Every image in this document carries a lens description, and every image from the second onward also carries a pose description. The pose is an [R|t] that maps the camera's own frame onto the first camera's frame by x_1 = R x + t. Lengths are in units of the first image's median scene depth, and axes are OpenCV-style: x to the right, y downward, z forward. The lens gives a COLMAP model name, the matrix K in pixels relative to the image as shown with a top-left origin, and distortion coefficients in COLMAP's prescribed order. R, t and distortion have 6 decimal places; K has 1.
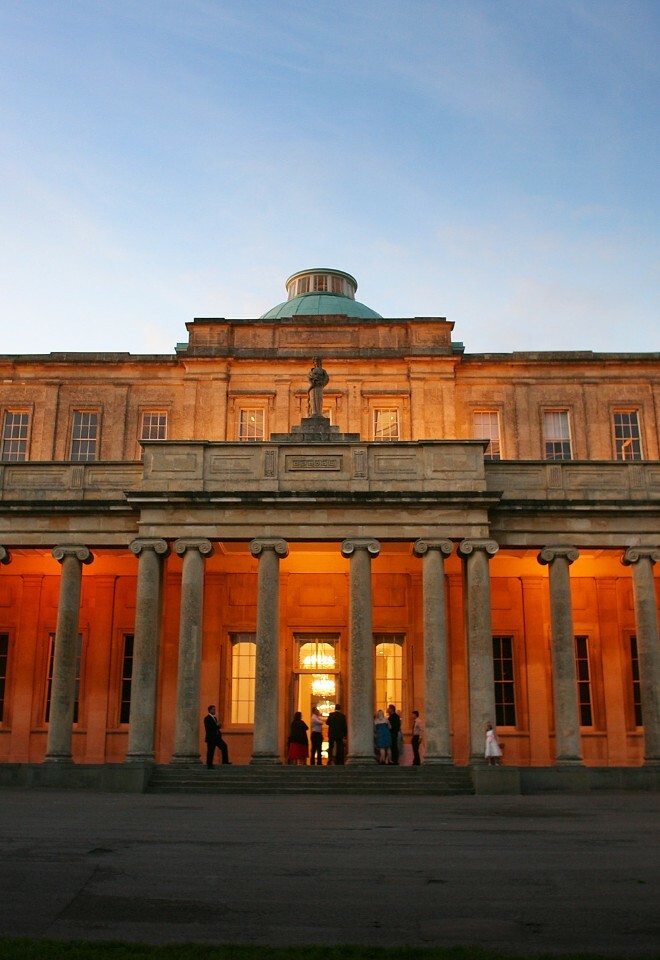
lens RADIAL K [[1113.6, 0, 312.7], [0, 1113.6, 451.8], [0, 0, 1]] dist [-0.044539, -0.004520]
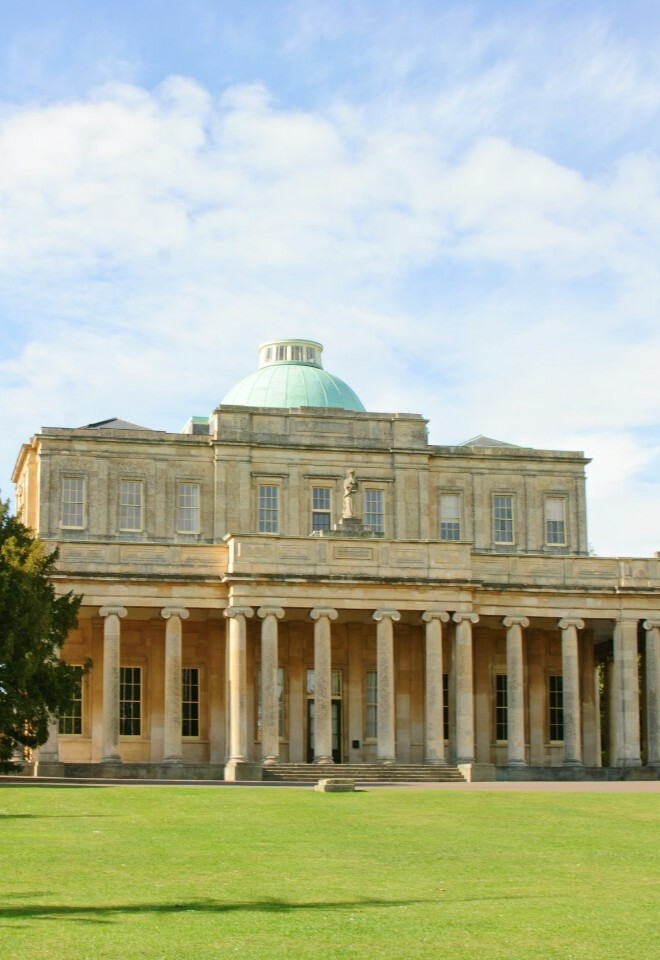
lens RADIAL K [[2249.0, 0, 330.0], [0, 2249.0, 480.0], [0, 0, 1]] dist [-0.080942, -0.377171]
pose [[0.964959, 0.035638, 0.259971, -0.683565], [-0.068570, 0.990557, 0.118726, -0.370616], [-0.253284, -0.132392, 0.958290, -1.502703]]
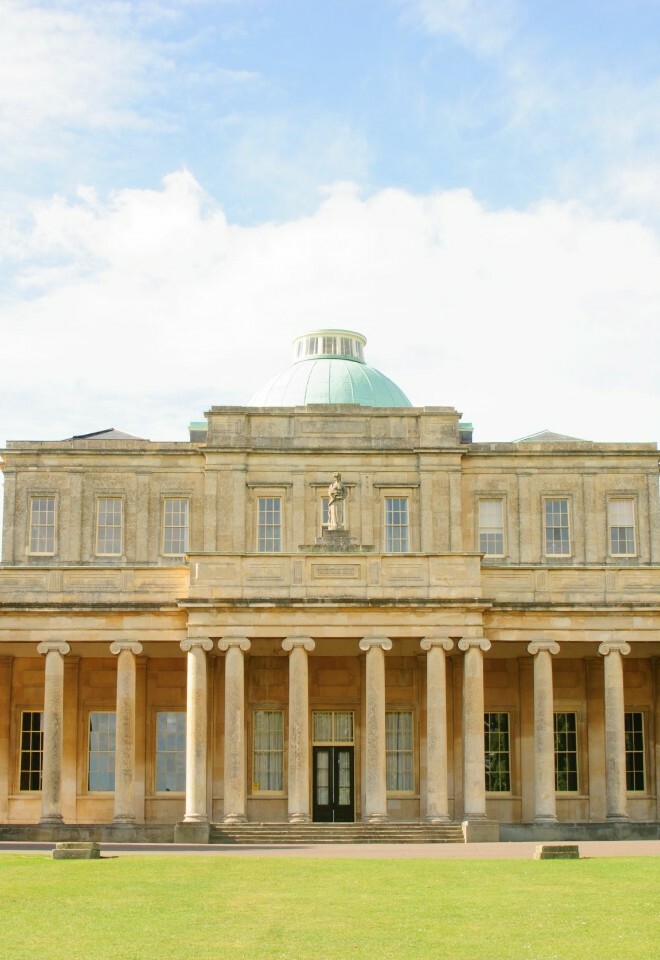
lens RADIAL K [[2249.0, 0, 330.0], [0, 2249.0, 480.0], [0, 0, 1]] dist [-0.080942, -0.377171]
pose [[0.999104, -0.000798, 0.042311, -0.094227], [-0.003563, 0.994685, 0.102901, -0.295593], [-0.042168, -0.102959, 0.993791, -1.203028]]
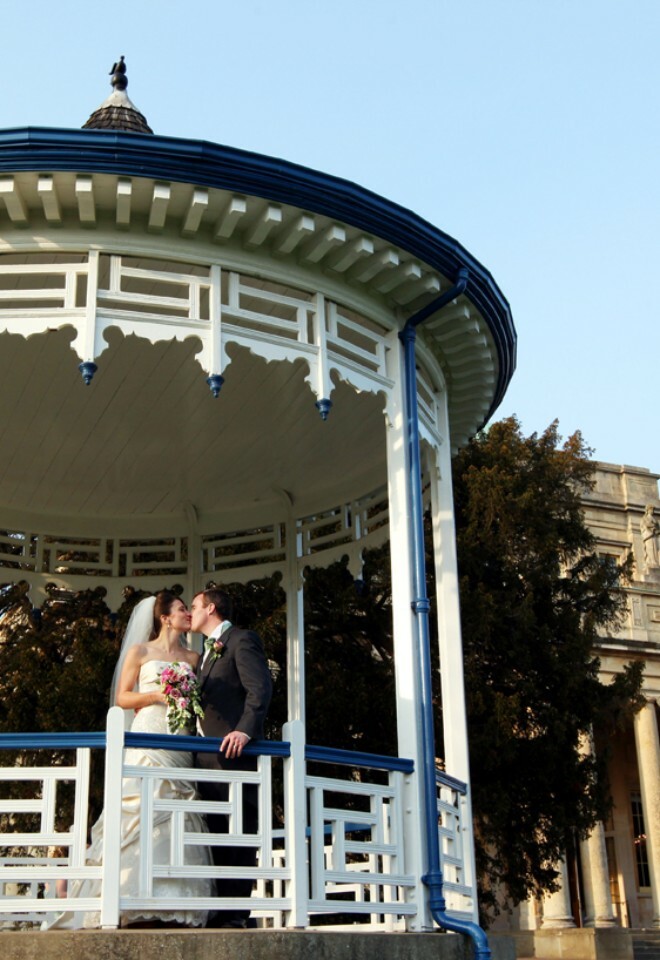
lens RADIAL K [[1297.0, 0, 330.0], [0, 1297.0, 480.0], [0, 0, 1]] dist [0.001757, 0.011694]
pose [[0.887753, 0.135273, 0.439994, -0.708148], [-0.108690, 0.990418, -0.085201, 0.019732], [-0.447304, 0.027814, 0.893950, 0.095961]]
